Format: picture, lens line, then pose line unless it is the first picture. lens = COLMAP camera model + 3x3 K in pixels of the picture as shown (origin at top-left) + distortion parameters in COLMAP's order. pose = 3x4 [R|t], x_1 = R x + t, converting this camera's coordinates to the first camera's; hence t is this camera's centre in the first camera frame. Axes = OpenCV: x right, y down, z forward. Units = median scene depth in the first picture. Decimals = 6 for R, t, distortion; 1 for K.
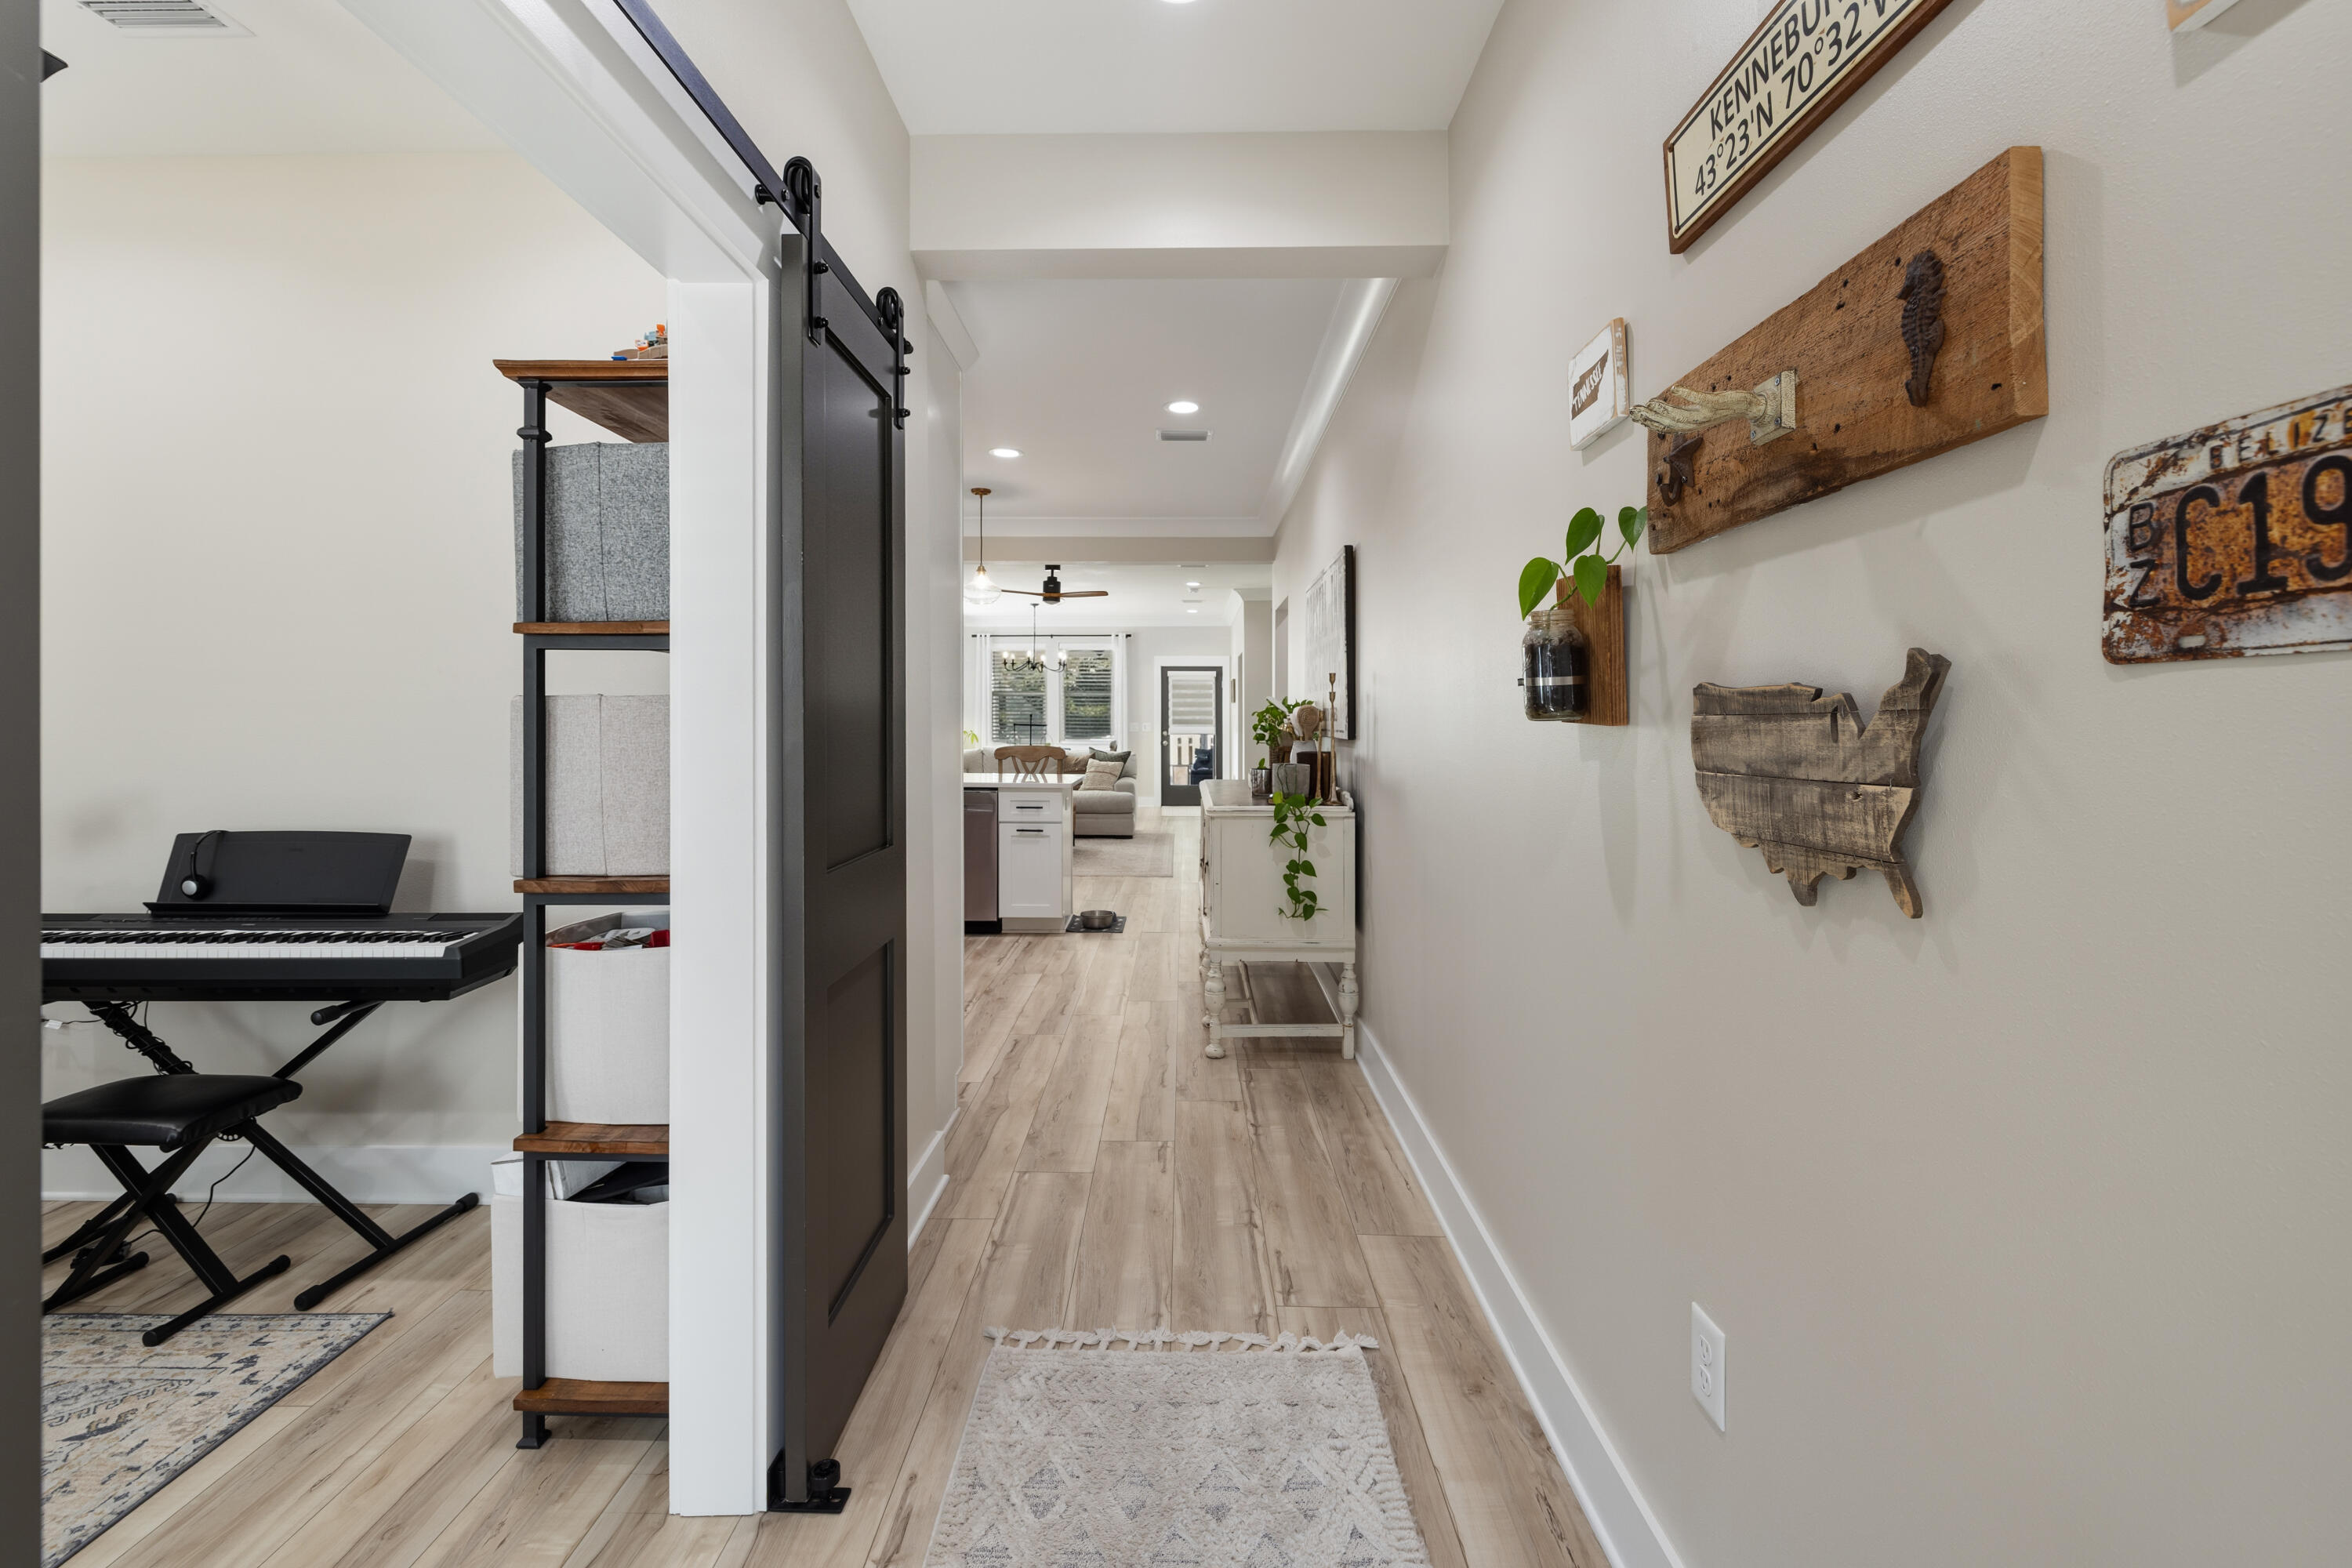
lens RADIAL K [[1019.2, 0, 1170.5], [0, 1019.2, 720.9], [0, 0, 1]] dist [-0.000558, -0.000070]
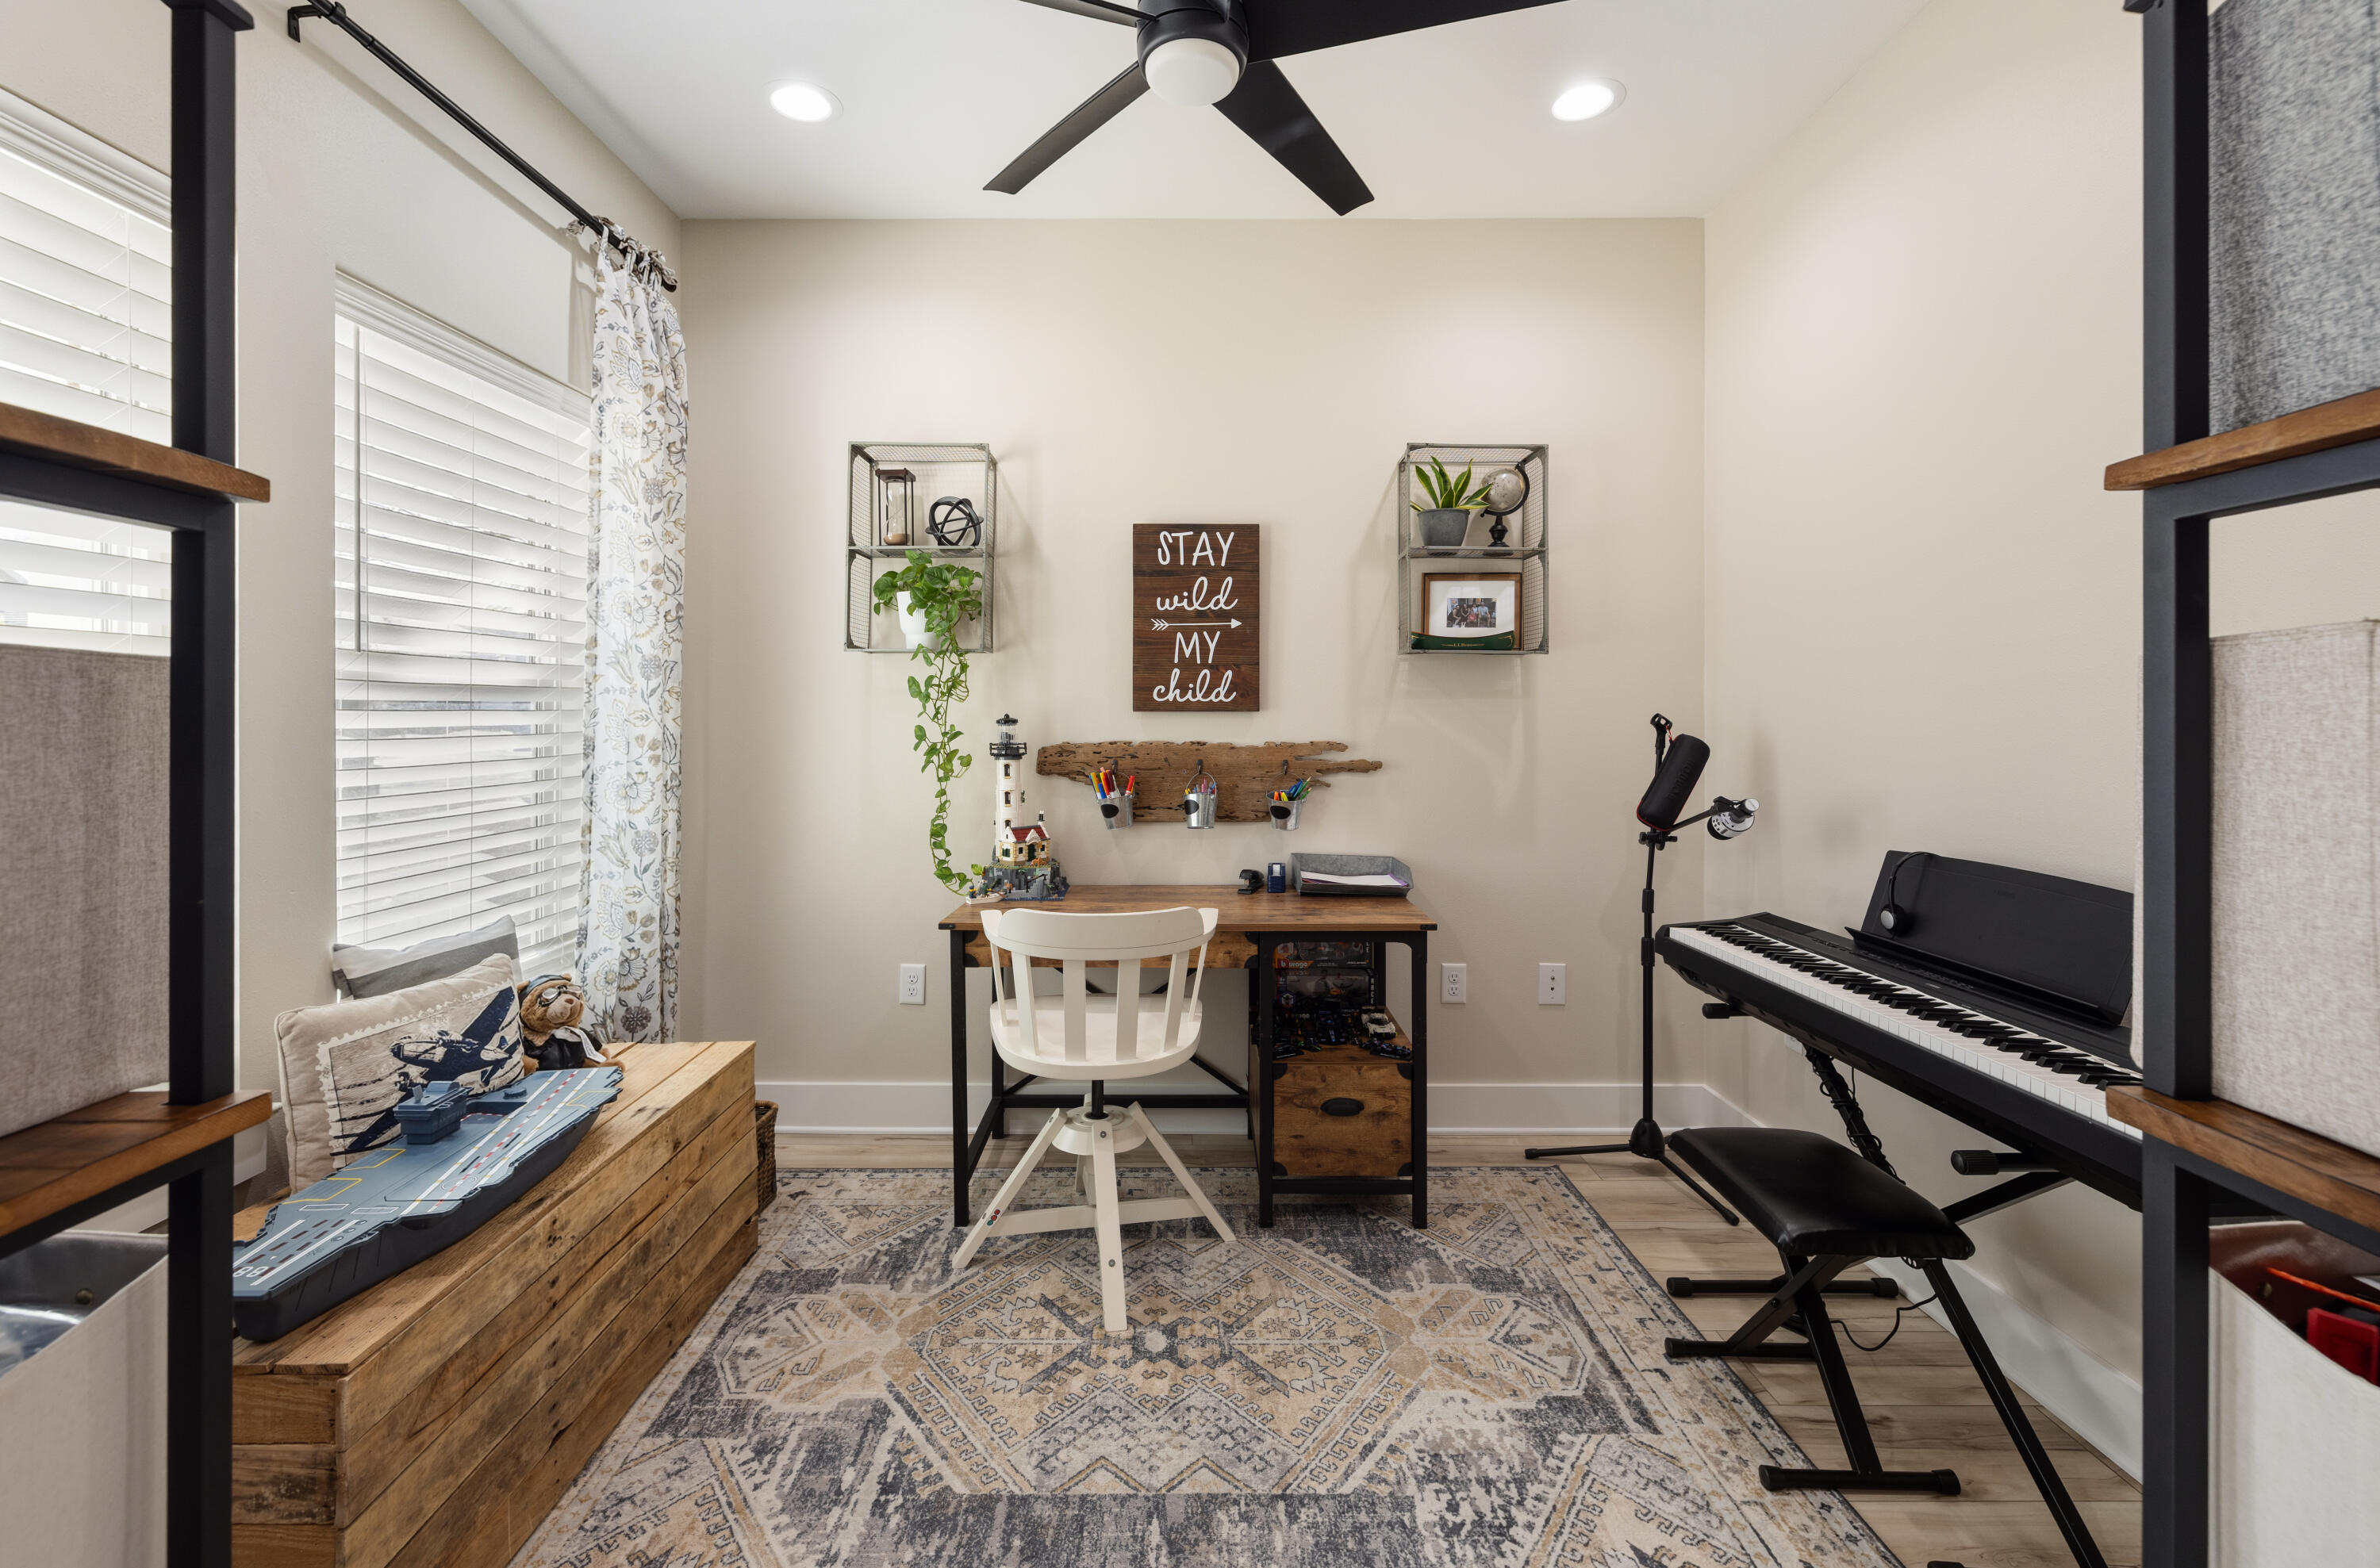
lens RADIAL K [[1033.1, 0, 1183.8], [0, 1033.1, 718.6], [0, 0, 1]] dist [-0.003172, -0.000396]
pose [[0.012969, 0.004466, -0.999906, -0.187700], [-0.003467, 0.999984, 0.004421, 0.005073], [0.999910, 0.003409, 0.012984, 0.503945]]
